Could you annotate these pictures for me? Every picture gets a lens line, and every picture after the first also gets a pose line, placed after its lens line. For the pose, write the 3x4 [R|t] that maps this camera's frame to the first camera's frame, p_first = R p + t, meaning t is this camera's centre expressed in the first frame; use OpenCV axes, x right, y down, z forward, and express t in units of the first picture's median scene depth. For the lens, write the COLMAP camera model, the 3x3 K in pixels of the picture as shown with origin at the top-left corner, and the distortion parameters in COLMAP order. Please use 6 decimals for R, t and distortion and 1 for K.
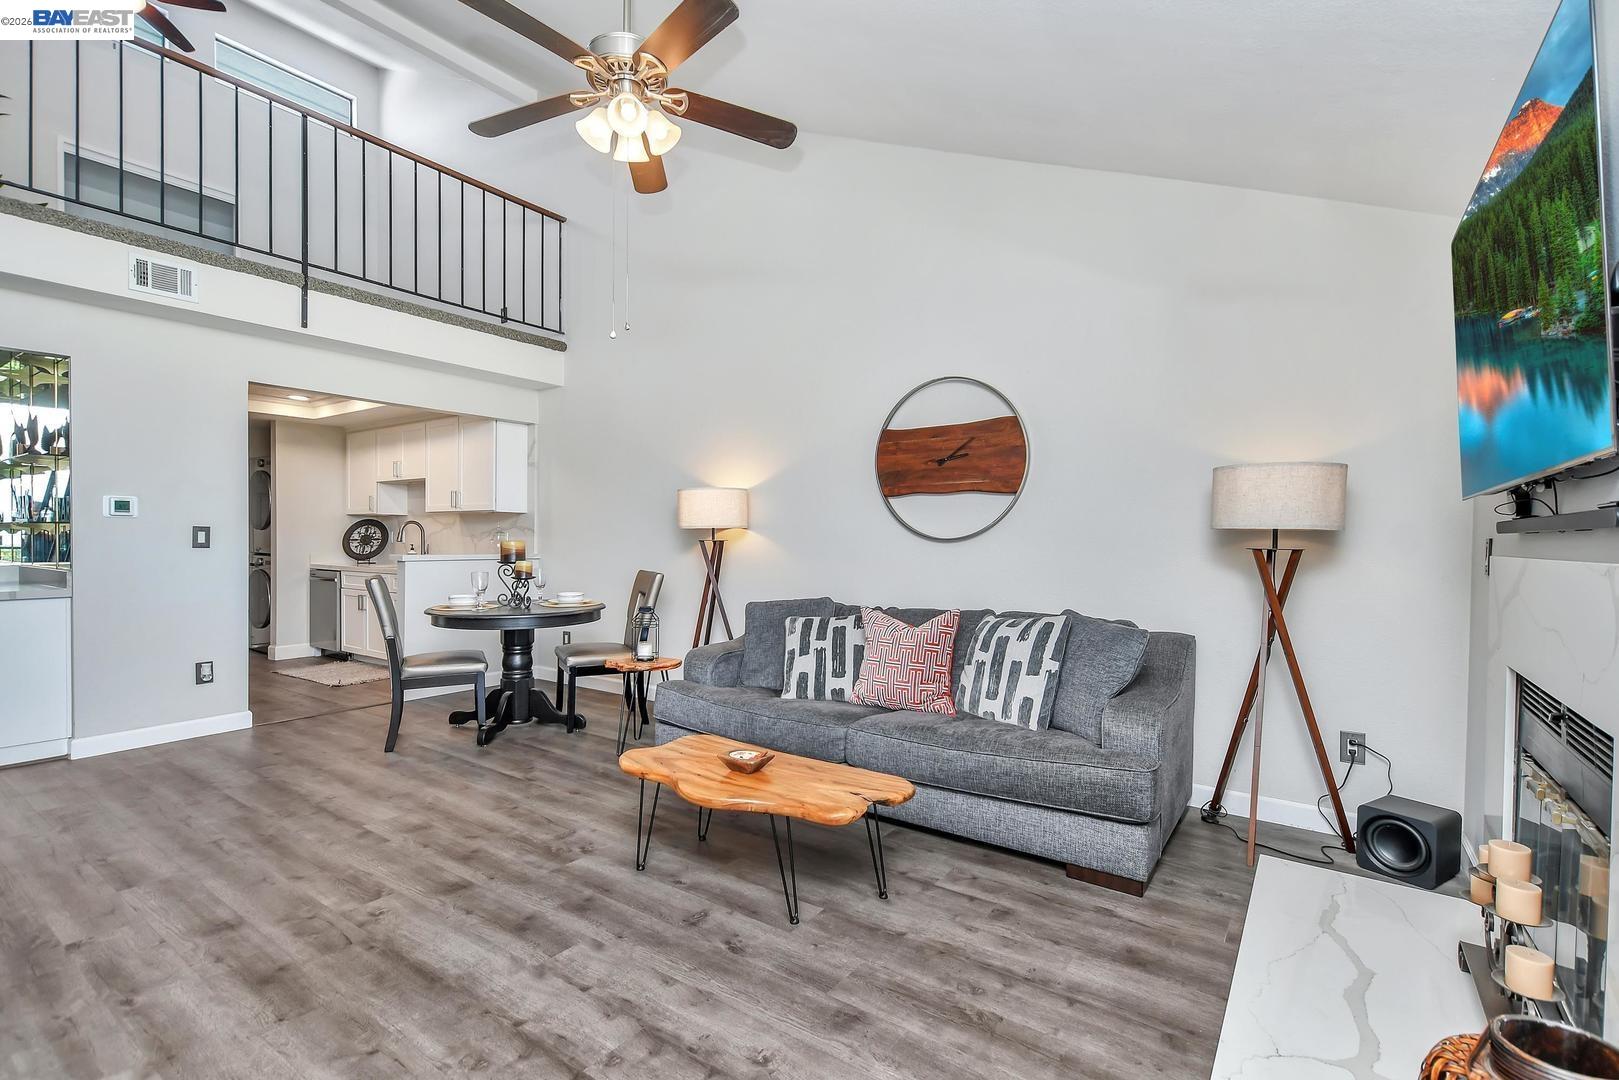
lens RADIAL K [[742.7, 0, 796.6], [0, 742.7, 548.9], [0, 0, 1]] dist [0.005515, -0.000362]
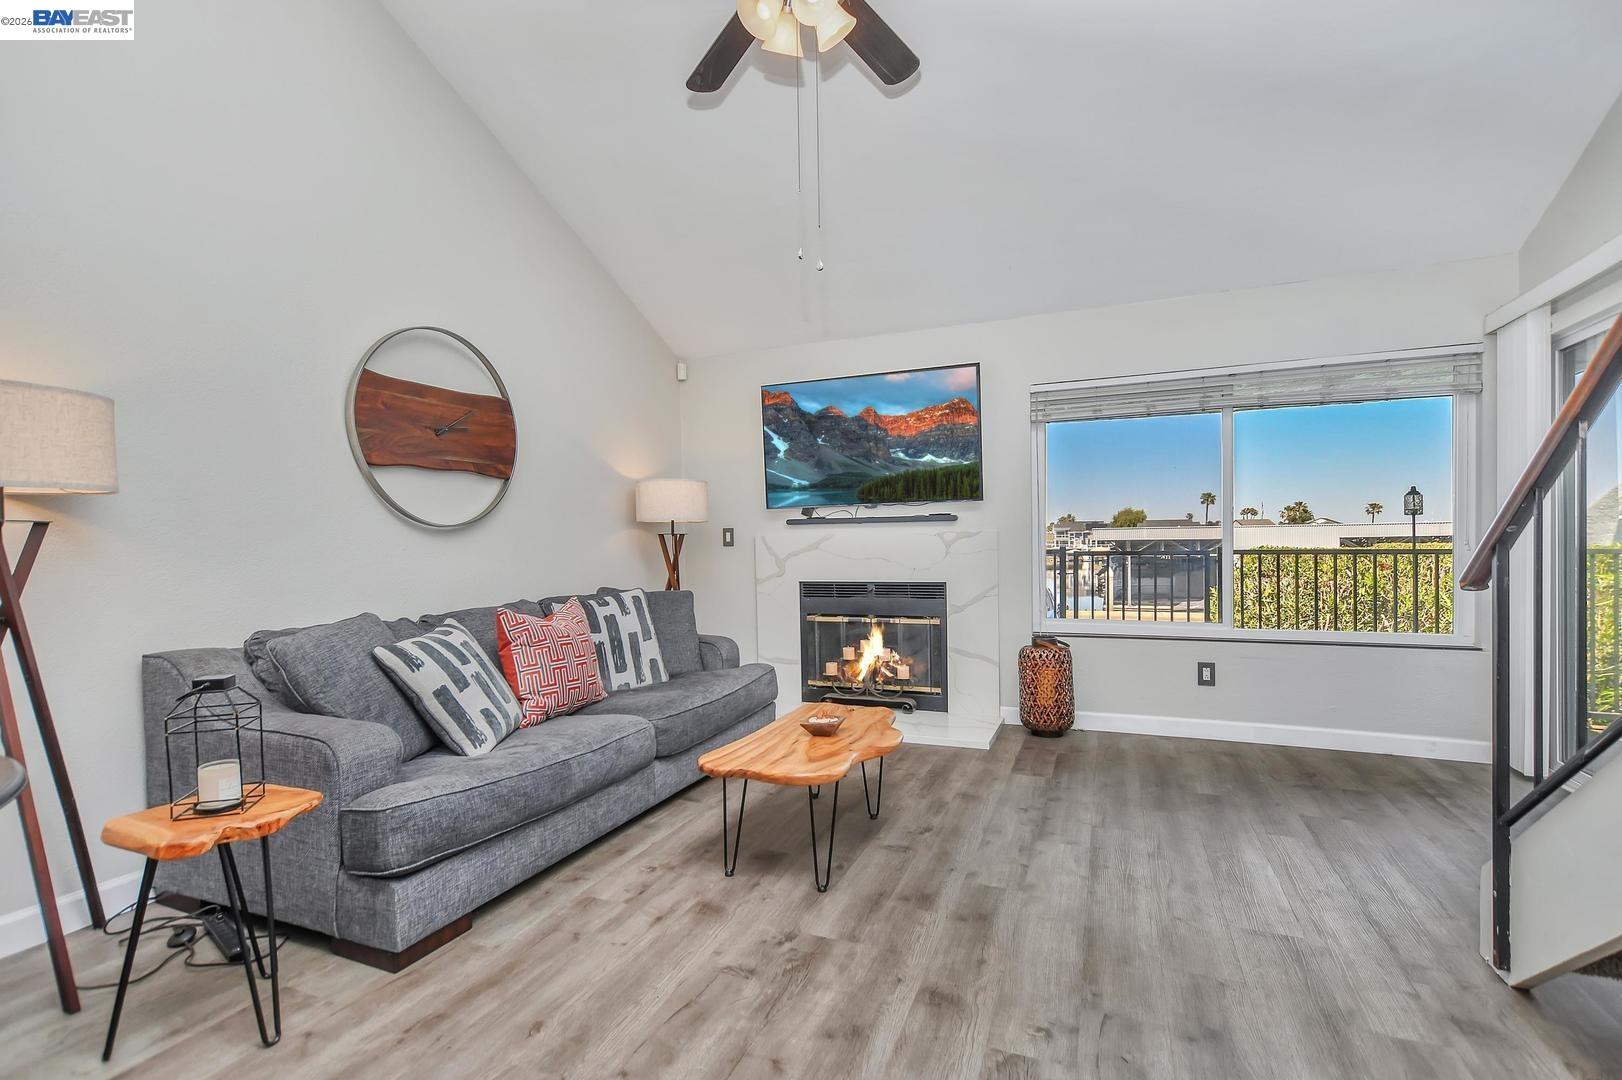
lens RADIAL K [[744.1, 0, 794.1], [0, 744.1, 548.8], [0, 0, 1]] dist [0.005515, -0.000362]
pose [[-0.220476, -0.009085, 0.975350, -1.011226], [0.023932, 0.999605, 0.014721, 0.012248], [-0.975099, 0.026587, -0.220171, 1.161170]]
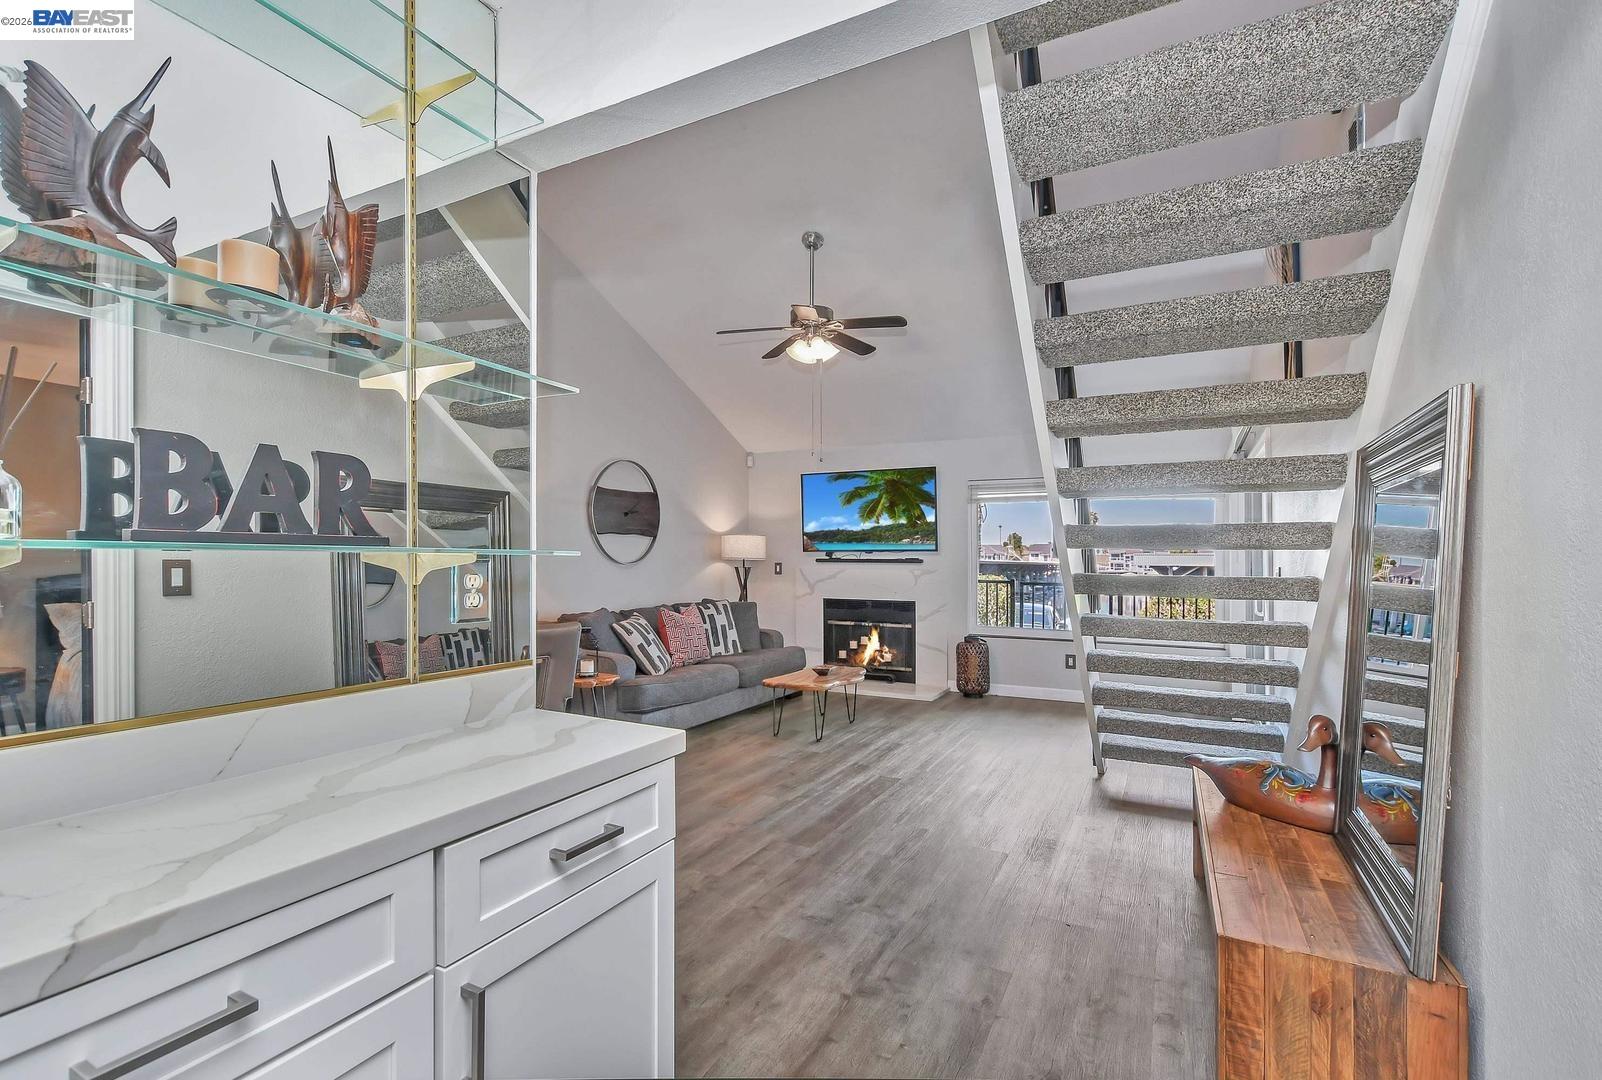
lens RADIAL K [[732.4, 0, 761.8], [0, 732.4, 577.4], [0, 0, 1]] dist [-0.000385, -0.000708]
pose [[-0.112141, -0.027628, 0.993308, -1.945865], [0.004637, 0.999588, 0.028326, -0.038521], [-0.993682, 0.007782, -0.111966, 1.289166]]
